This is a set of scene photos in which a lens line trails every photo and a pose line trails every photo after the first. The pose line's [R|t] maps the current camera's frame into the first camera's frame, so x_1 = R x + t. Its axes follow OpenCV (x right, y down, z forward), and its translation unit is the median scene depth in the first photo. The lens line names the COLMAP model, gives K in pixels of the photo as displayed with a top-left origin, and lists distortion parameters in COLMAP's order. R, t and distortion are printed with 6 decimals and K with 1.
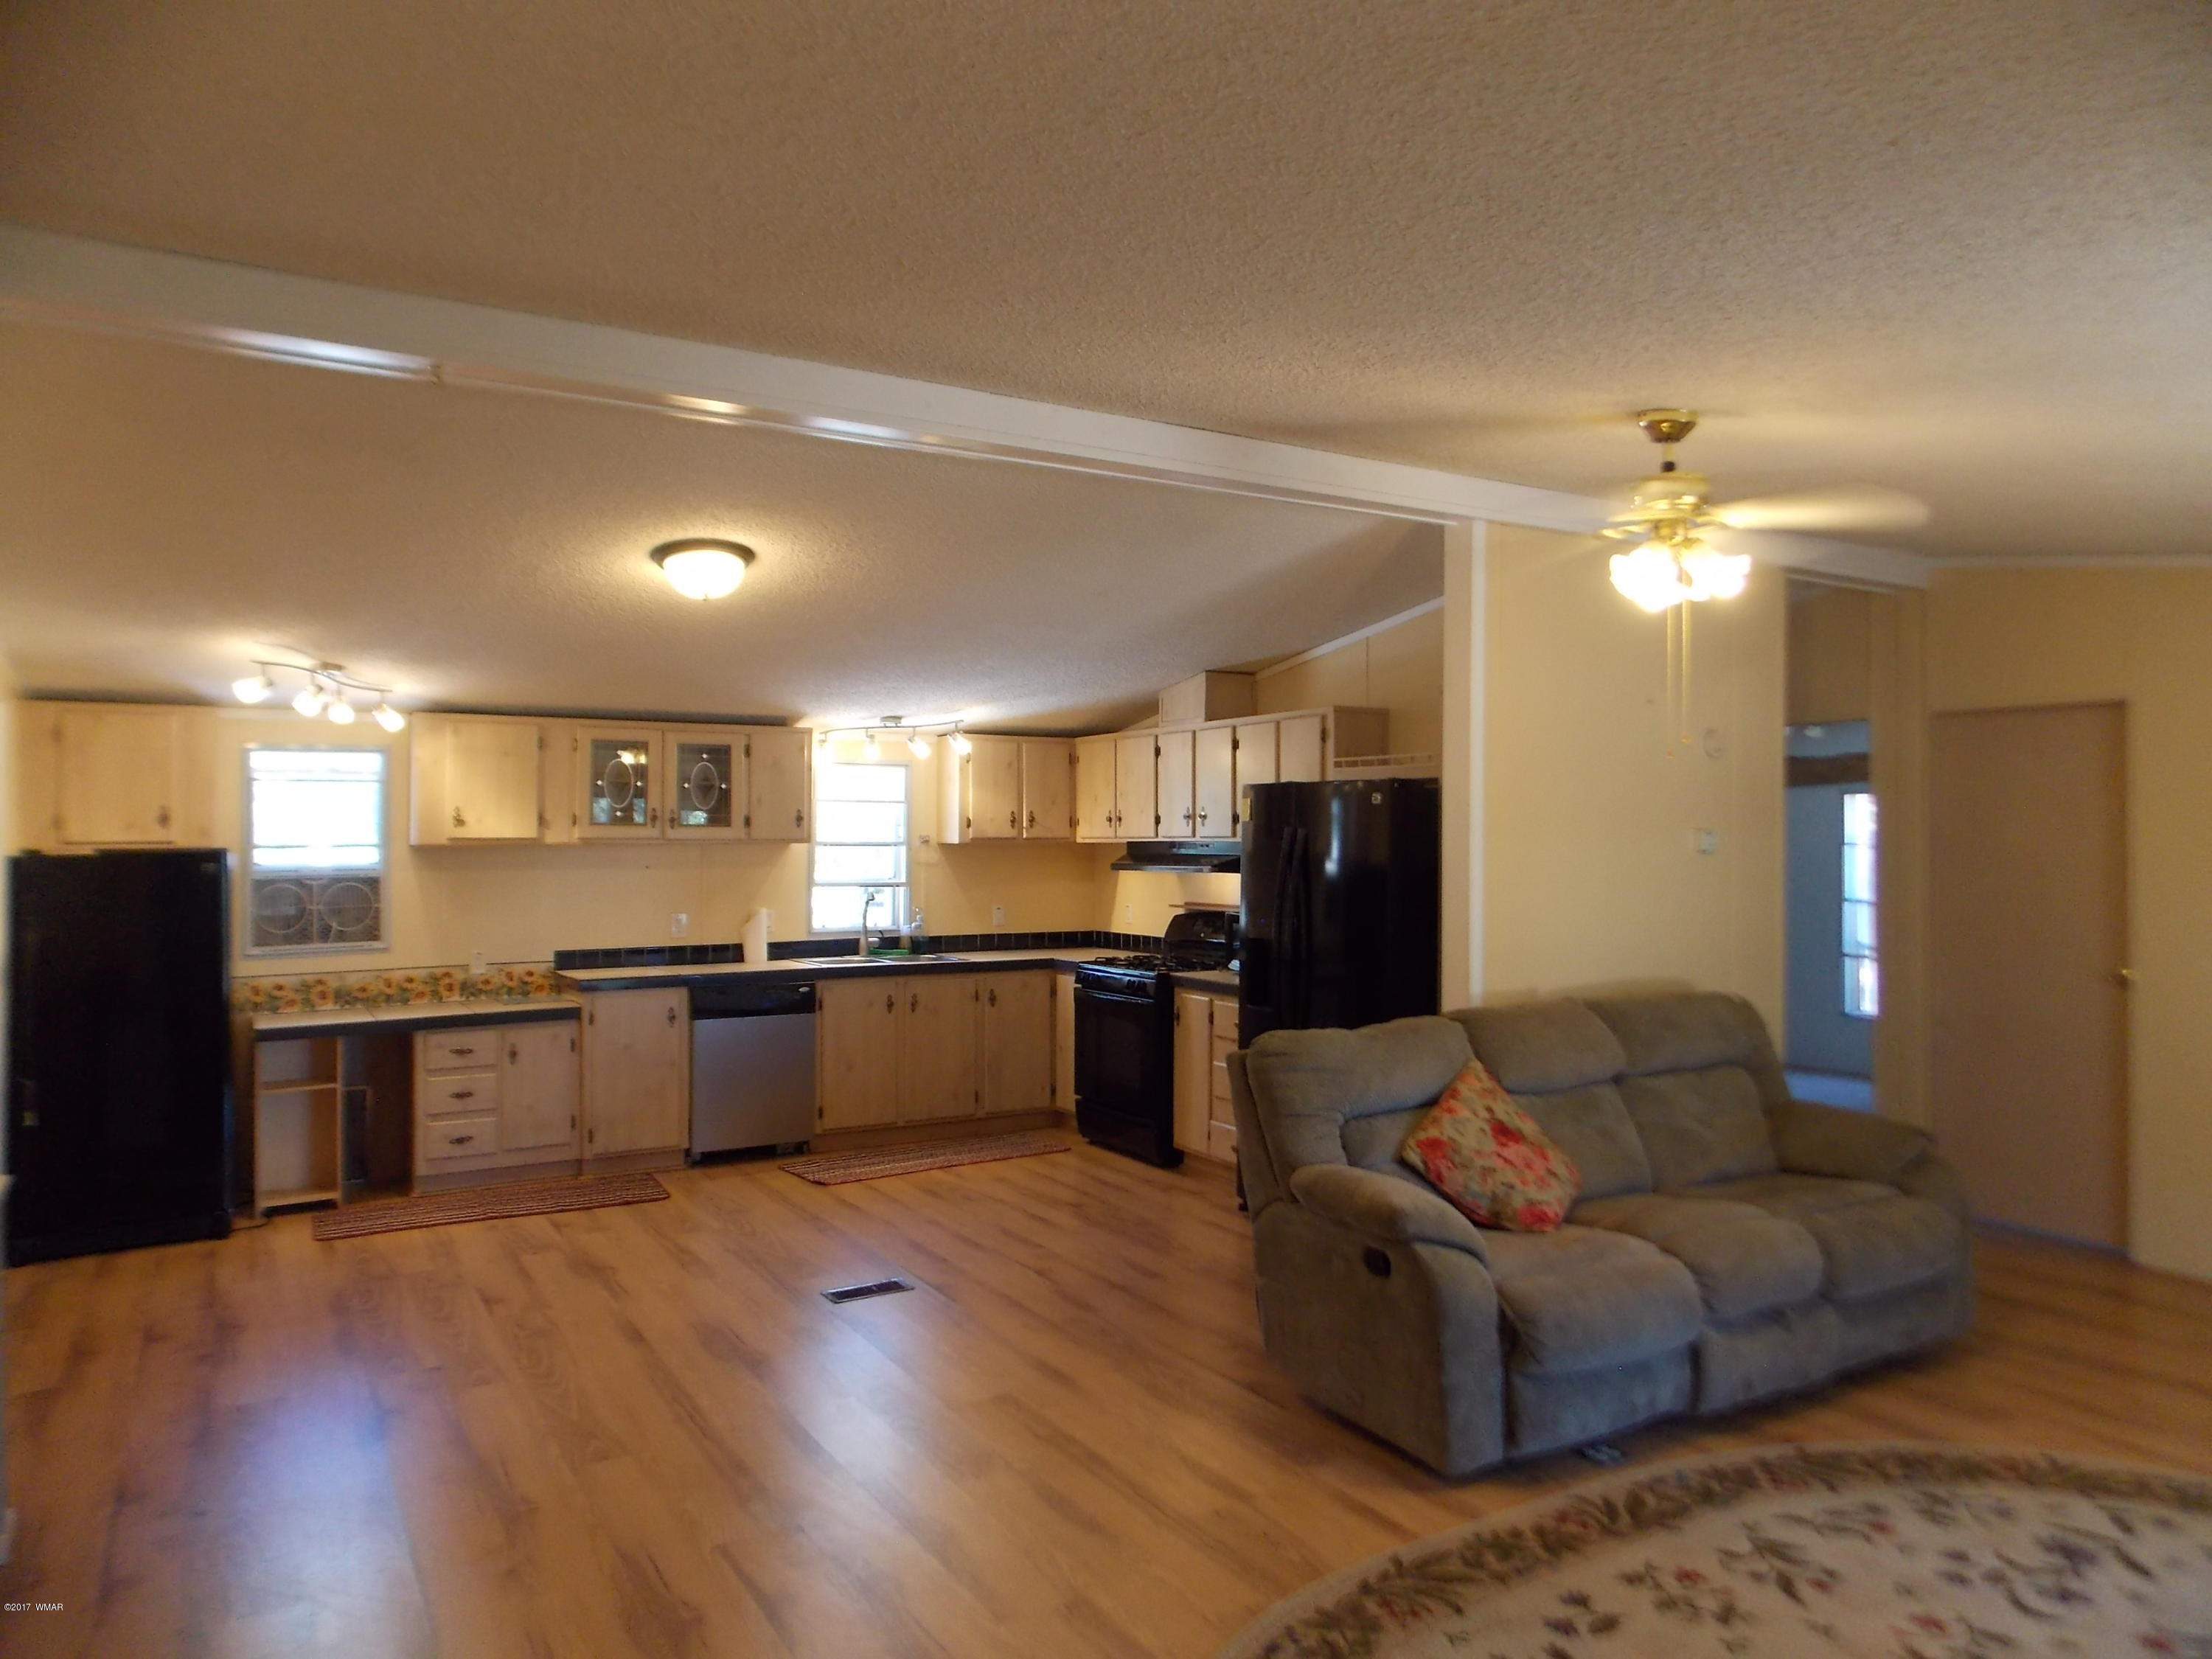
lens RADIAL K [[1465.5, 0, 1110.9], [0, 1465.5, 800.9], [0, 0, 1]] dist [0.007521, -0.000867]
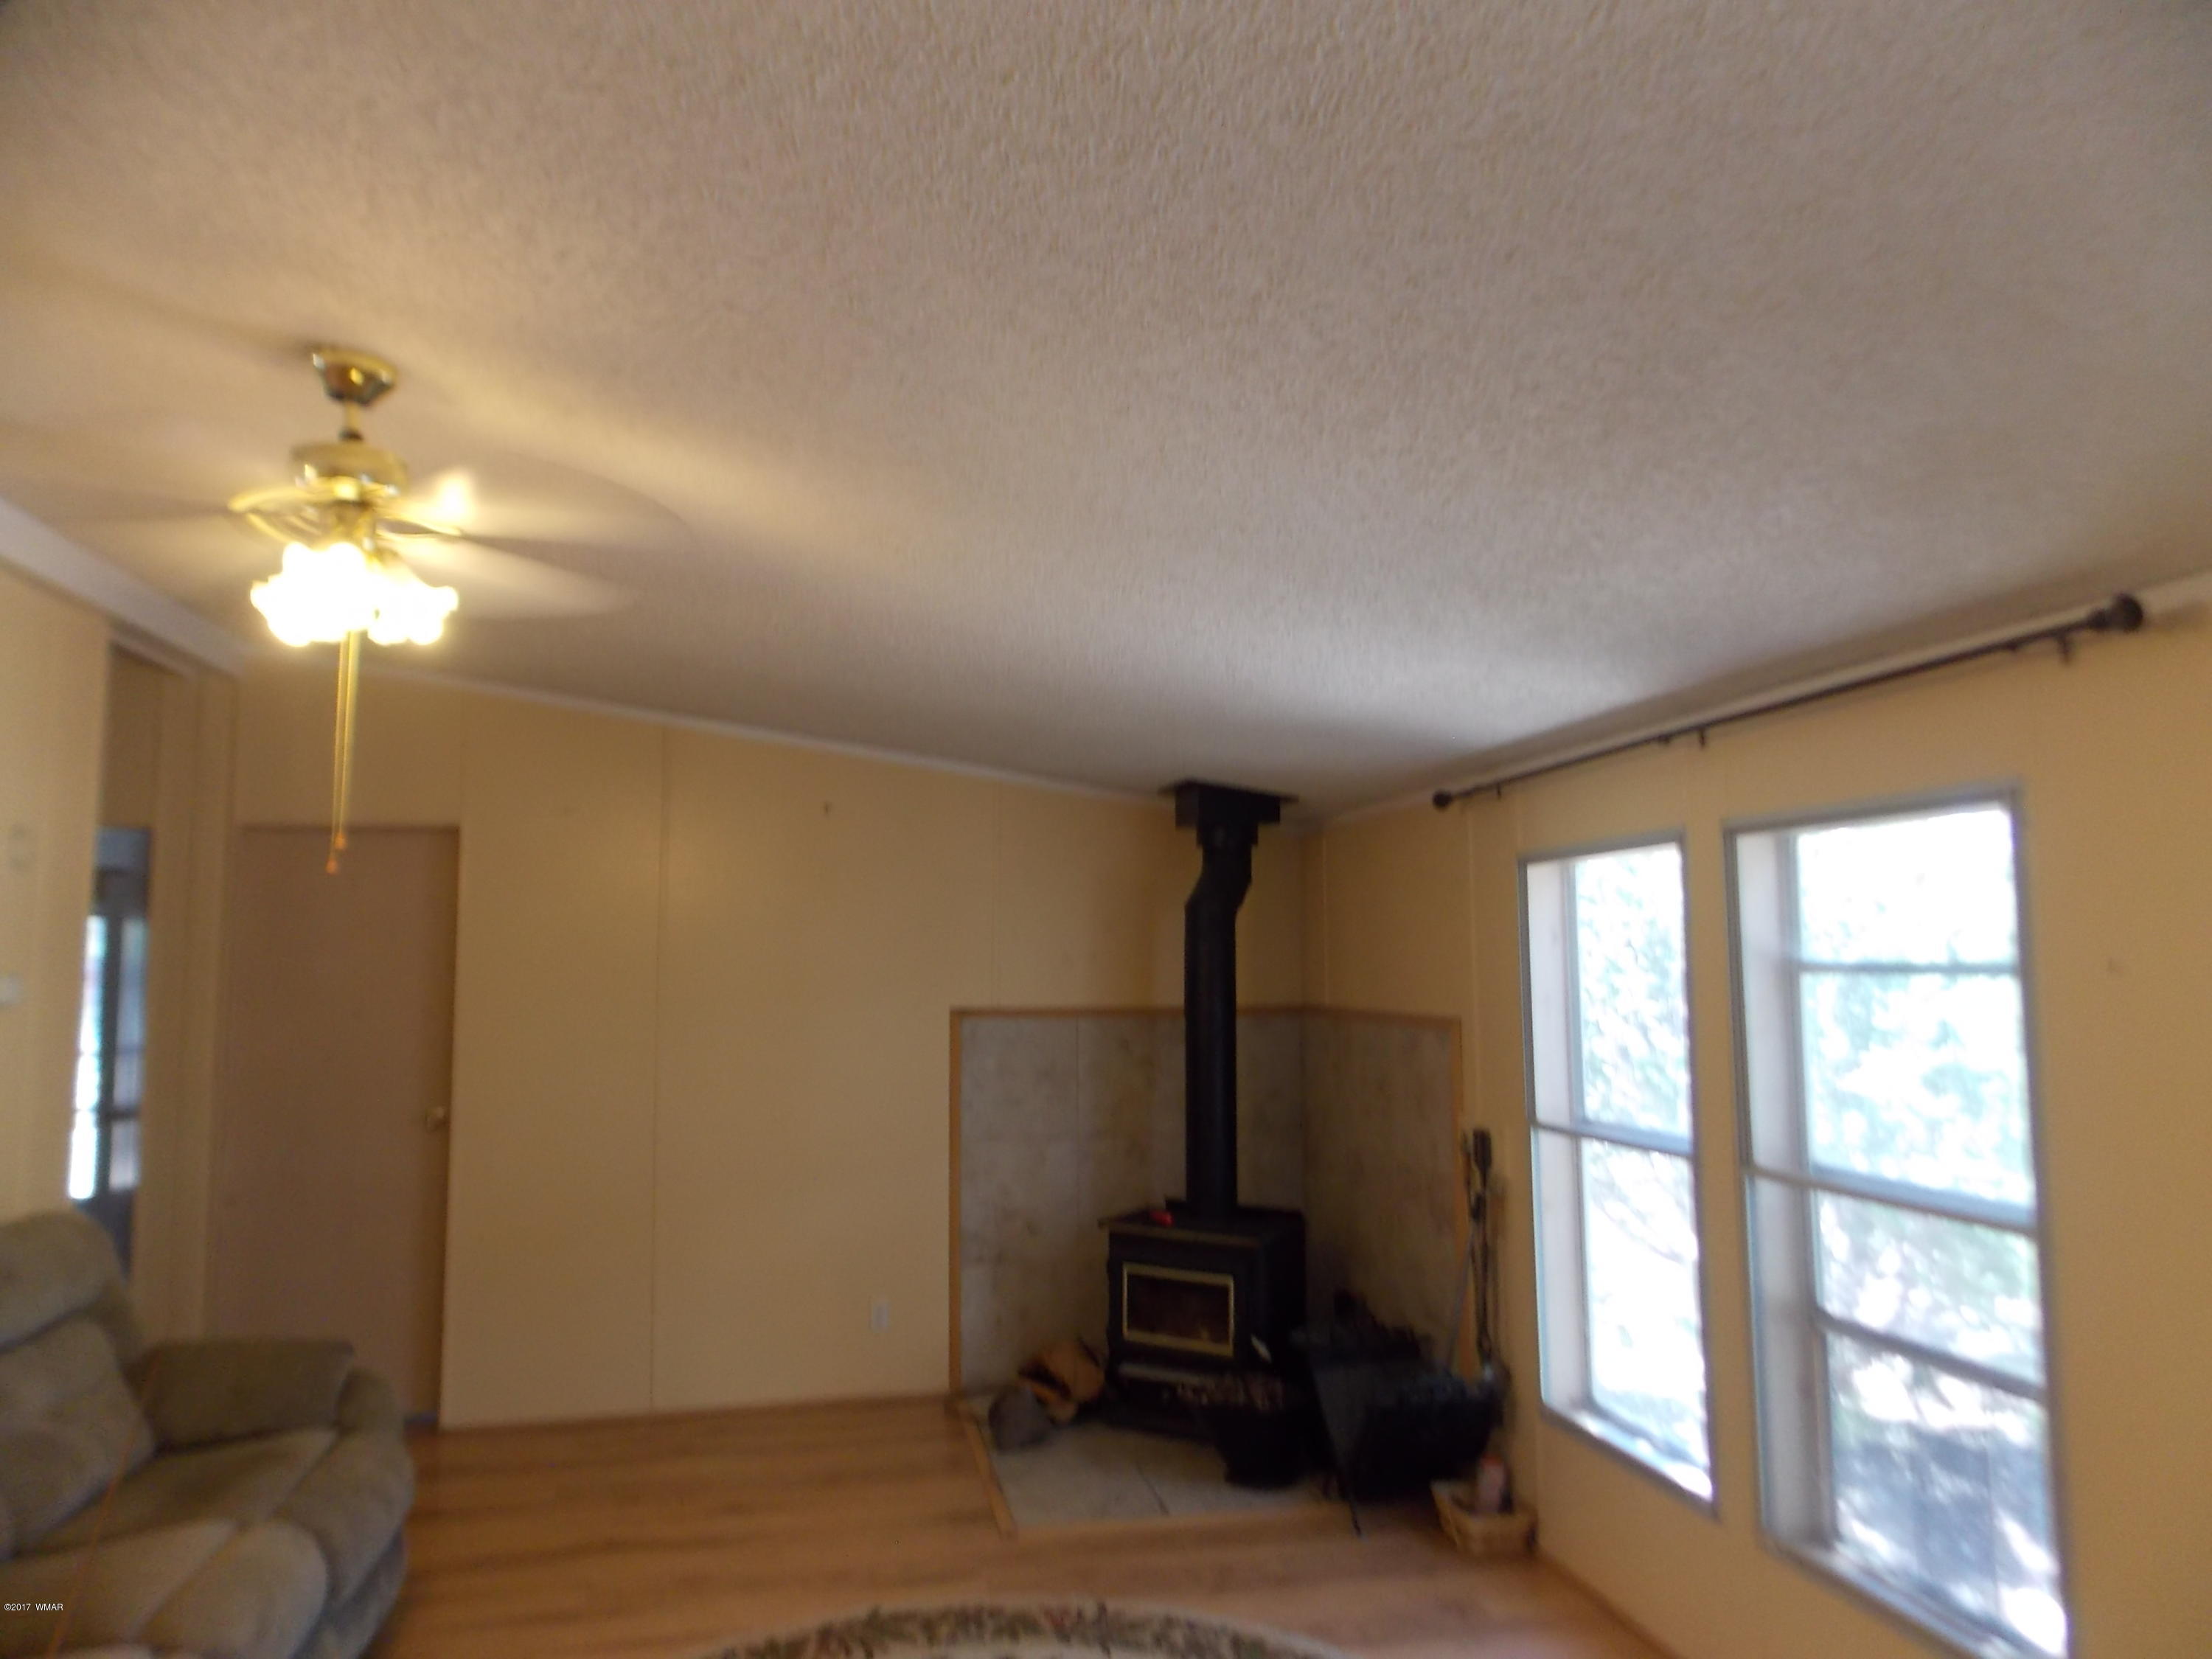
lens RADIAL K [[1465.5, 0, 1102.2], [0, 1465.5, 813.9], [0, 0, 1]] dist [0.007521, -0.000867]
pose [[0.329687, 0.079906, 0.940703, -0.069142], [-0.007603, 0.996604, -0.081990, -0.001635], [-0.944060, 0.019879, 0.329175, 0.251687]]
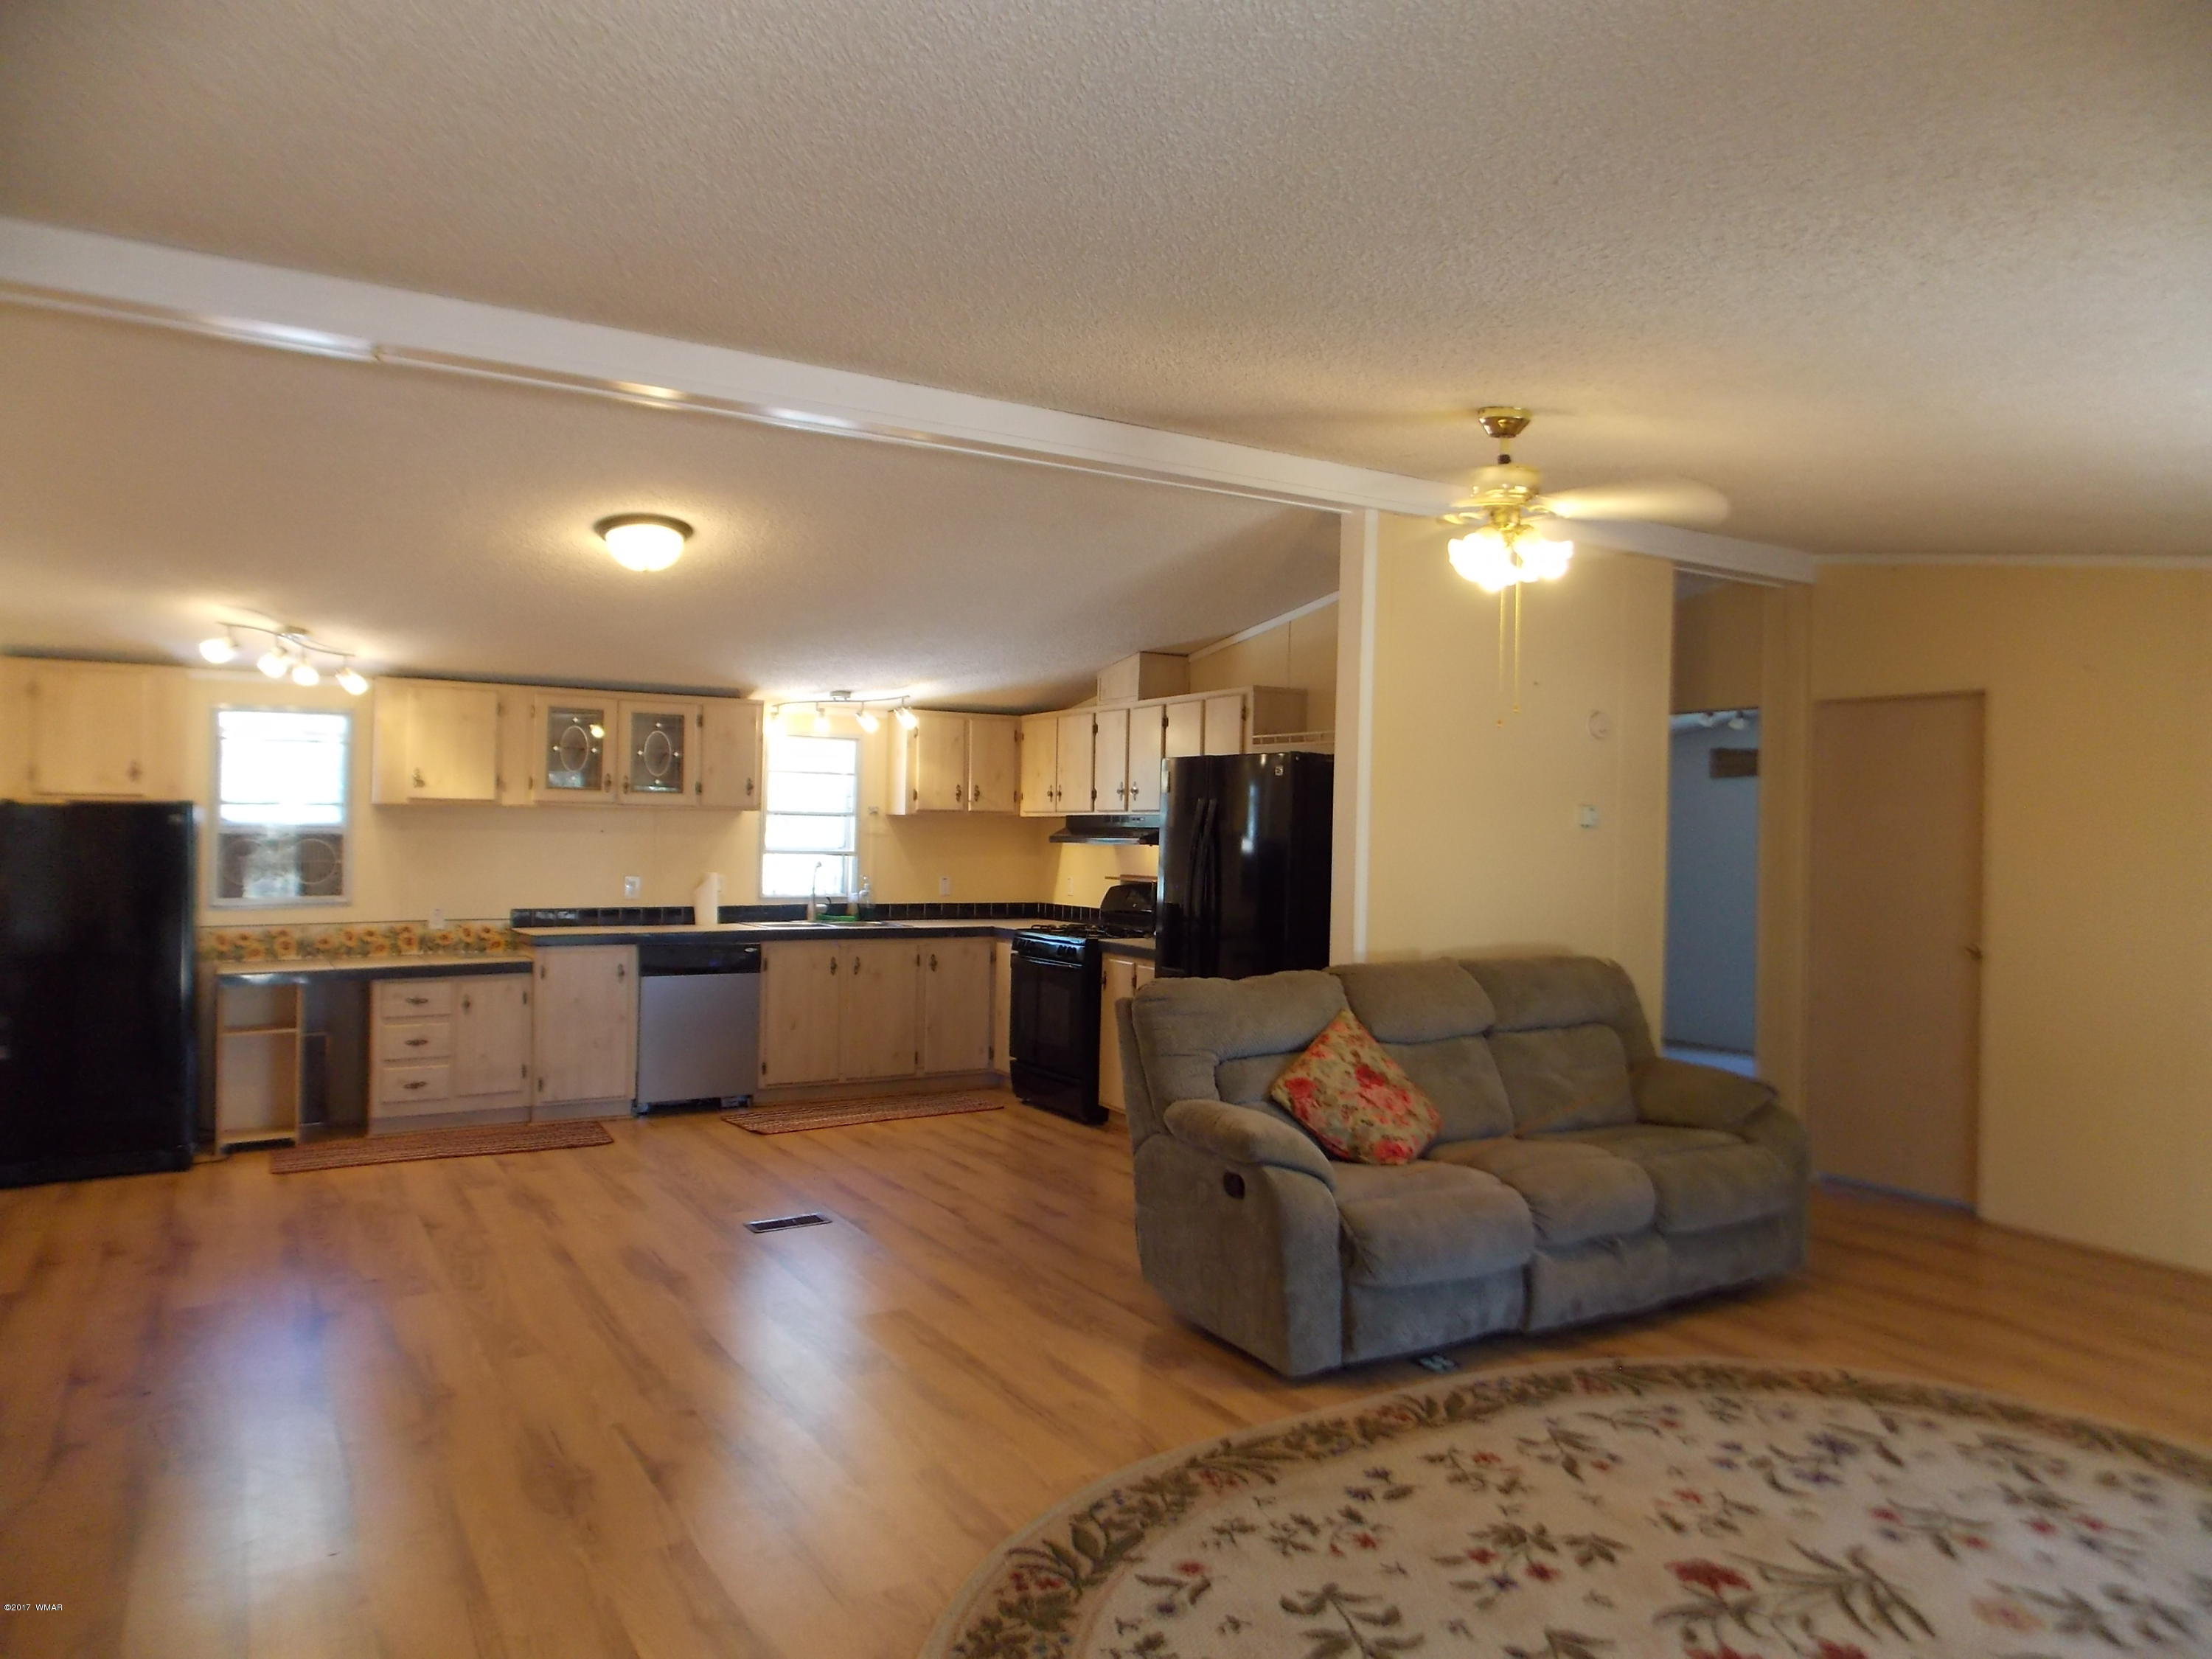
lens RADIAL K [[1465.5, 0, 1110.2], [0, 1465.5, 800.4], [0, 0, 1]] dist [0.007521, -0.000867]
pose [[0.999844, 0.017021, 0.004748, 0.047140], [-0.017043, 0.999843, 0.004813, 0.014657], [-0.004665, -0.004893, 0.999977, -0.052453]]
